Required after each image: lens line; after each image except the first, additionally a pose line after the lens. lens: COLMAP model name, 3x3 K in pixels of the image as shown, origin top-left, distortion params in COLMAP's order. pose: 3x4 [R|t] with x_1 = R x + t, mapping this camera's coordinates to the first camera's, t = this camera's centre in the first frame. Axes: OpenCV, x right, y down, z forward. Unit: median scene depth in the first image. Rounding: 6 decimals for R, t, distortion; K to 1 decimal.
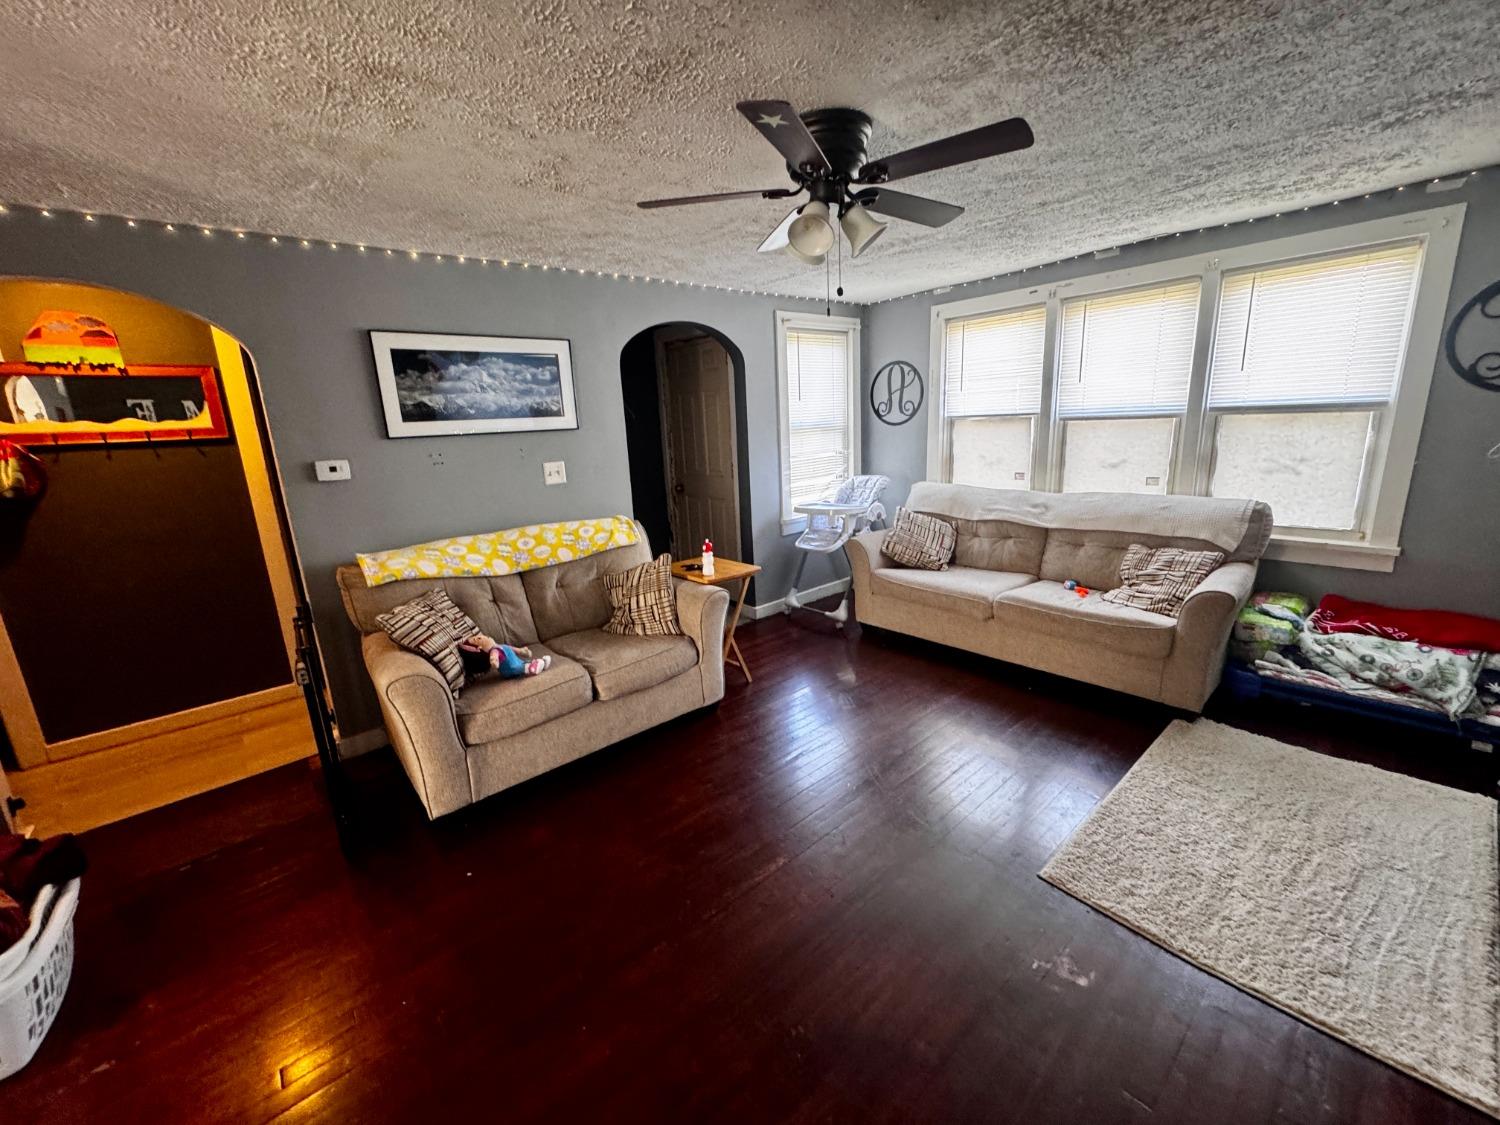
lens RADIAL K [[613.2, 0, 750.7], [0, 613.2, 572.4], [0, 0, 1]] dist [0.000914, 0.000242]
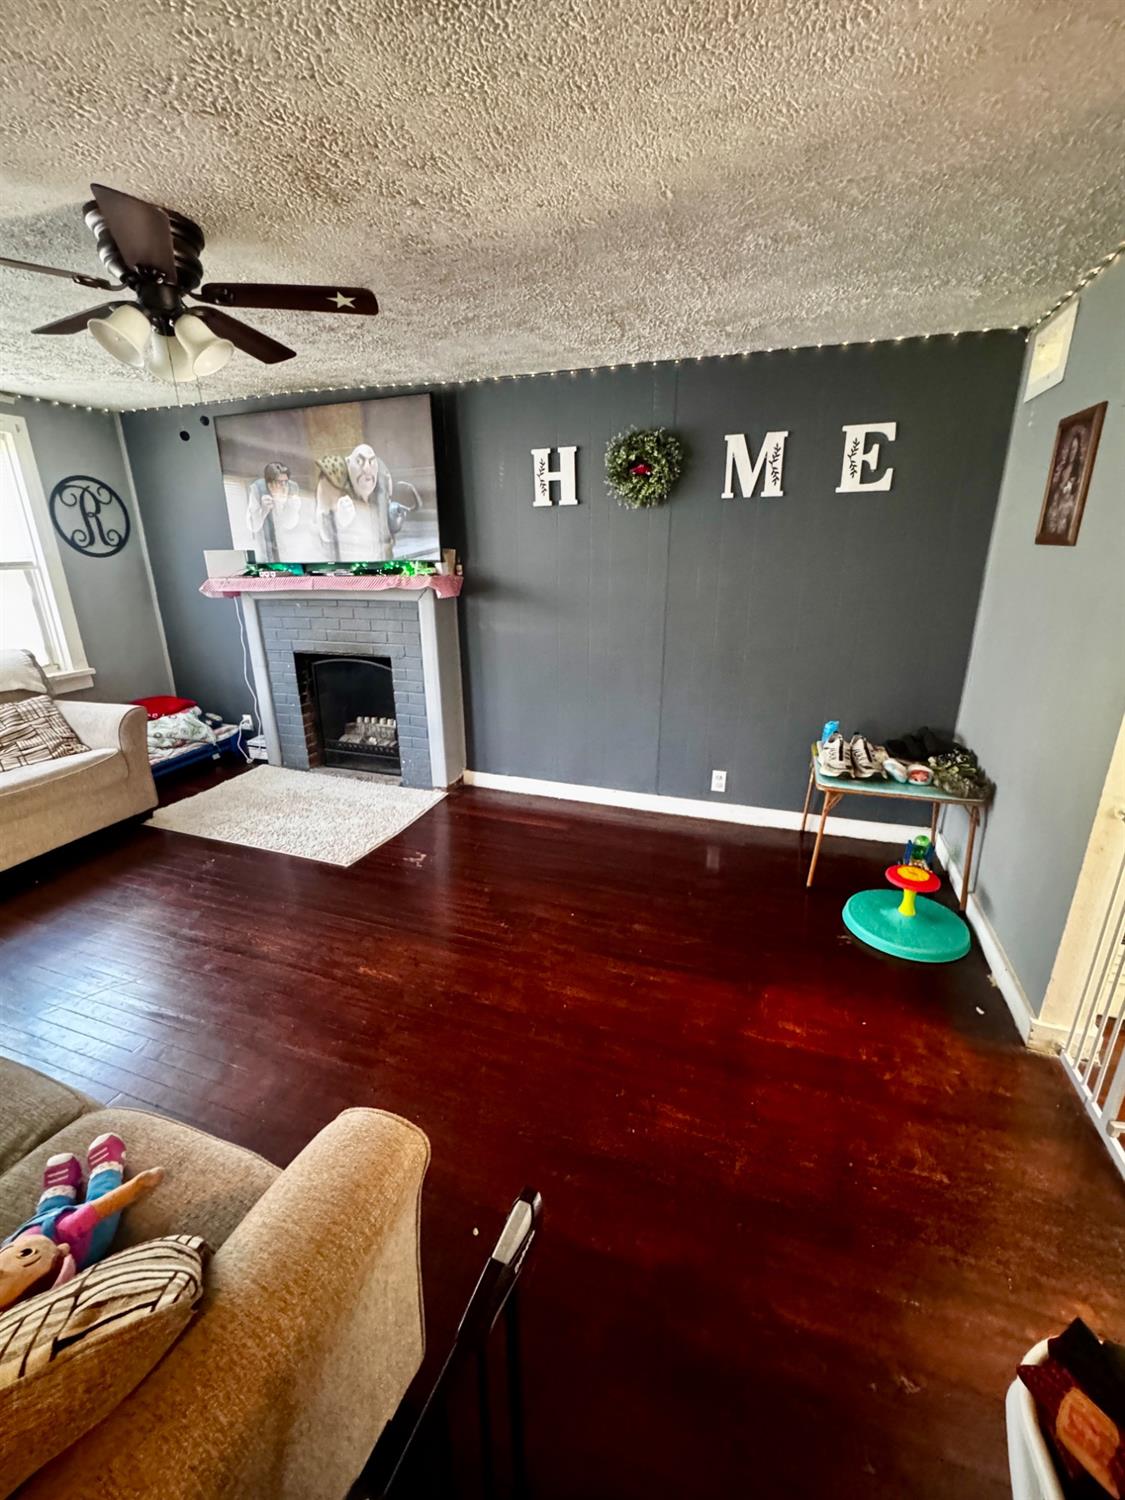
lens RADIAL K [[613.2, 0, 556.0], [0, 613.2, 744.9], [0, 0, 1]] dist [0.000914, 0.000242]
pose [[-0.483217, -0.216258, 0.848371, -0.530904], [0.257116, 0.891230, 0.373632, -0.106276], [-0.836895, 0.398675, -0.375054, 0.569963]]
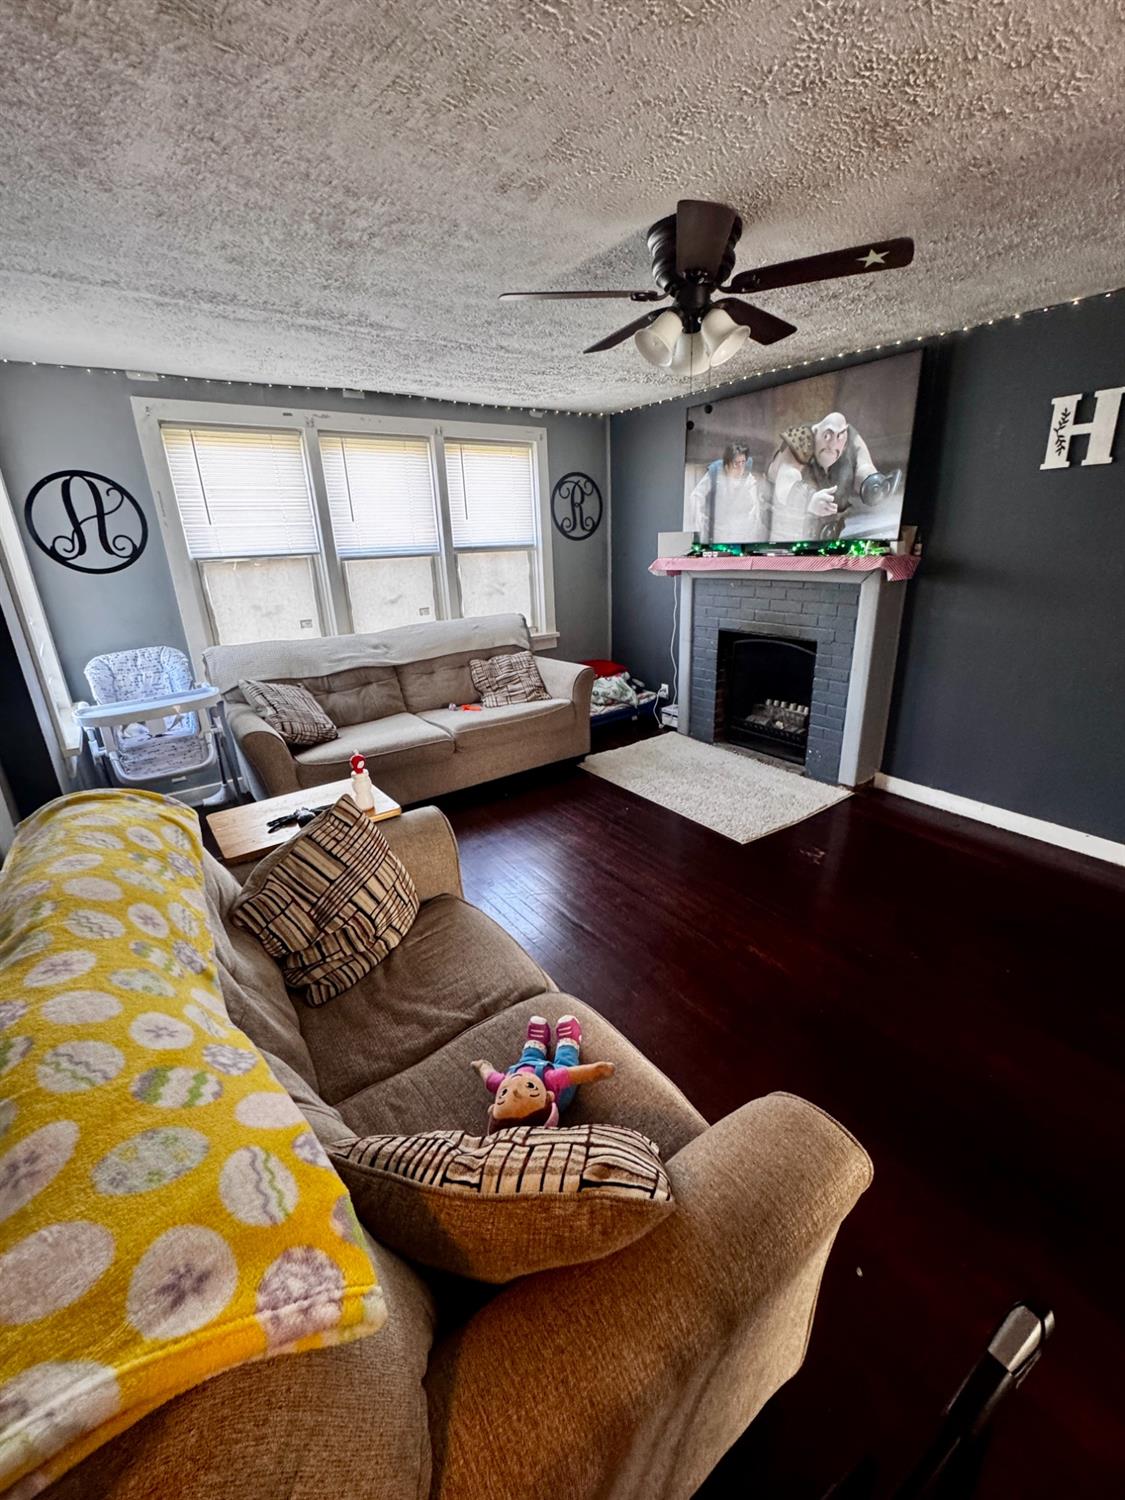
lens RADIAL K [[613.2, 0, 573.2], [0, 613.2, 744.0], [0, 0, 1]] dist [0.000914, 0.000242]
pose [[0.087359, -0.274004, 0.957753, -0.516124], [0.279407, 0.929576, 0.240458, -0.117752], [-0.956190, 0.246597, 0.157766, 0.616591]]
